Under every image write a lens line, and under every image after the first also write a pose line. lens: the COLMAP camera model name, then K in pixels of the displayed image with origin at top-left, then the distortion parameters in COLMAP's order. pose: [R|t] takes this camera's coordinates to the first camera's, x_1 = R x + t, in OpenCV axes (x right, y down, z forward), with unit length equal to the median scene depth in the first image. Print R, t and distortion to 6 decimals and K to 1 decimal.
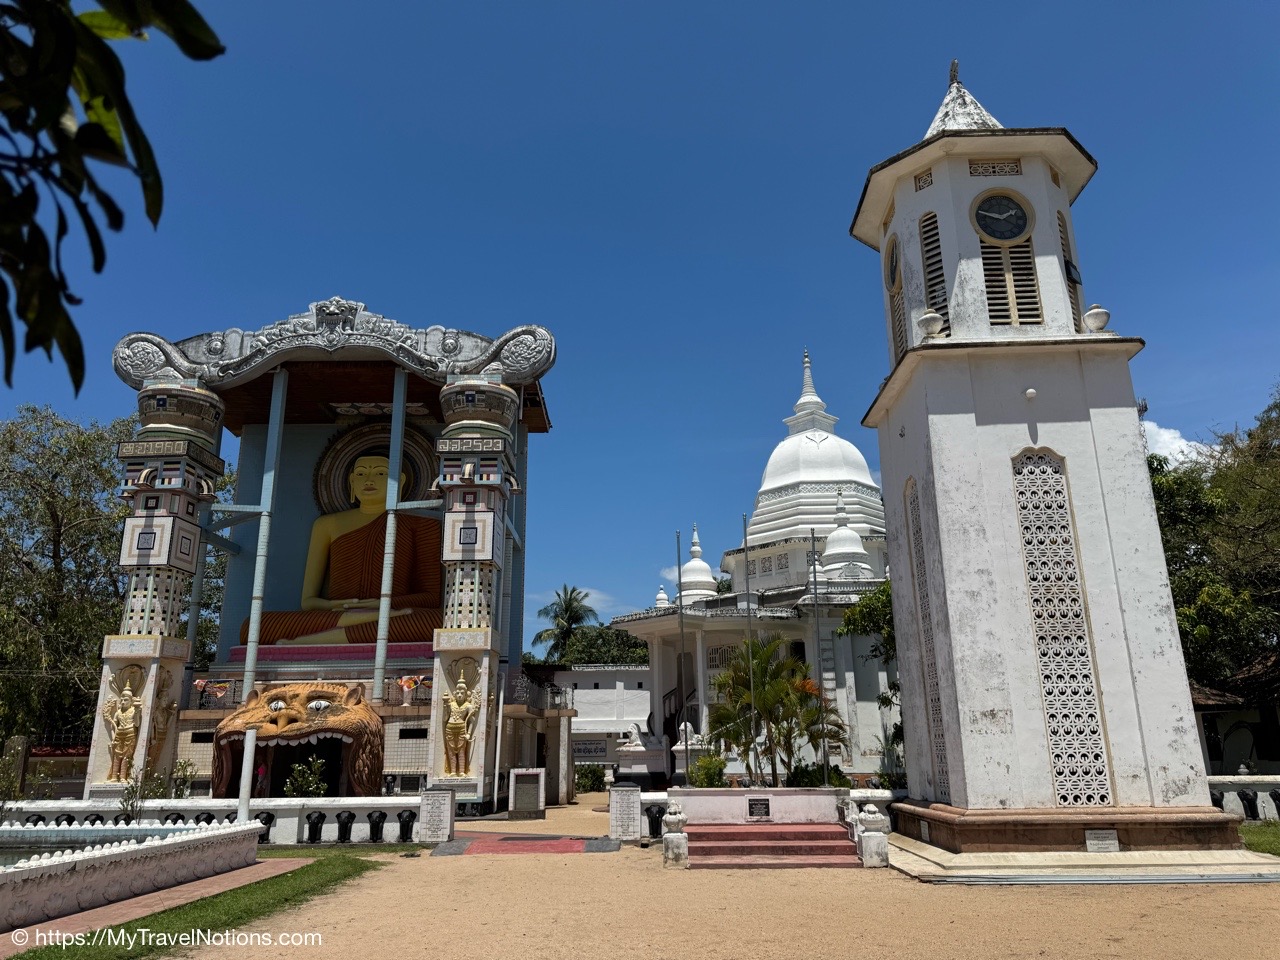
lens RADIAL K [[919.2, 0, 651.6], [0, 919.2, 489.8], [0, 0, 1]] dist [0.048523, -0.068990]
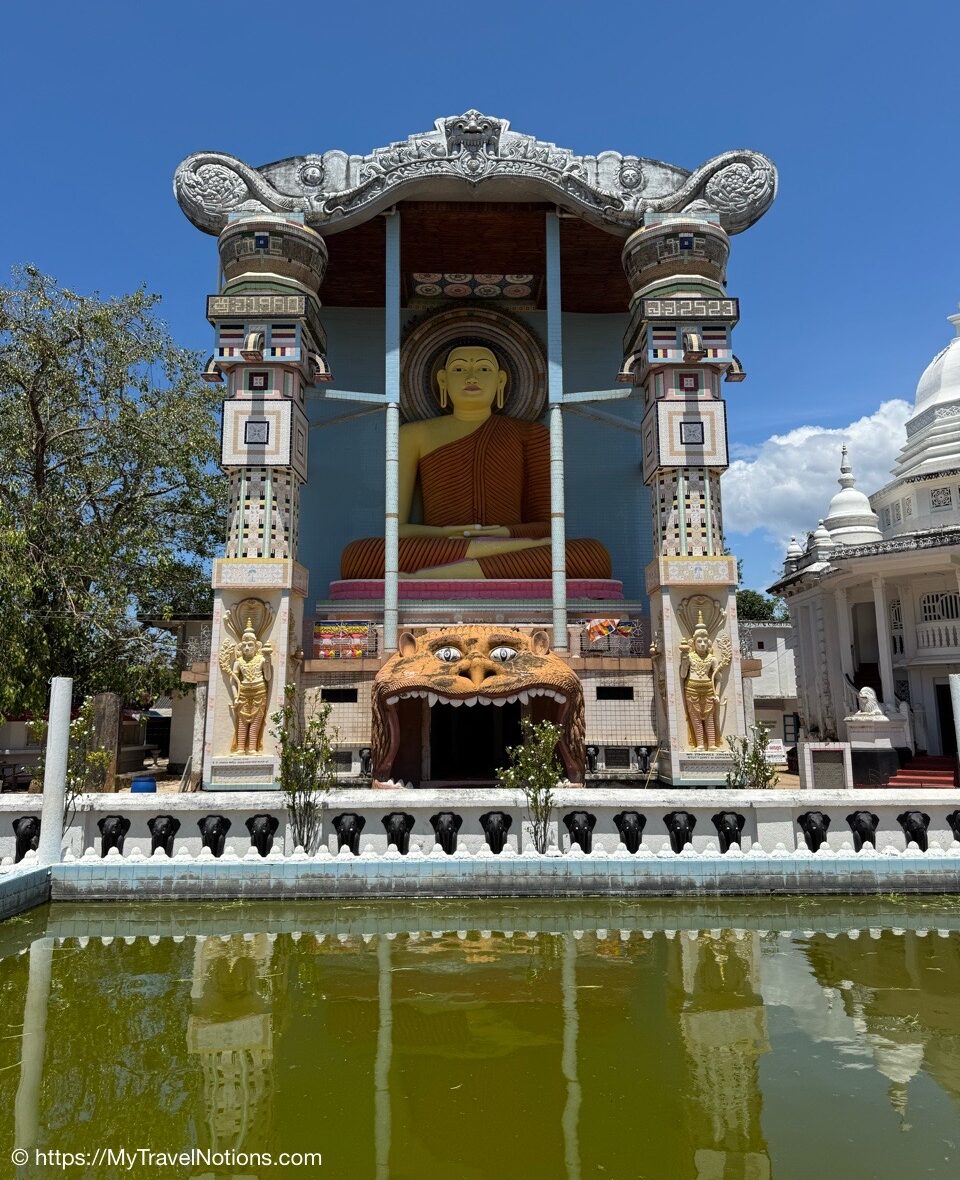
lens RADIAL K [[906.4, 0, 478.0], [0, 906.4, 554.8], [0, 0, 1]] dist [0.097580, -0.104436]
pose [[0.999678, 0.012005, 0.022351, -0.384979], [-0.014120, 0.995183, 0.097017, 0.078727], [-0.021079, -0.097301, 0.995032, 0.267229]]
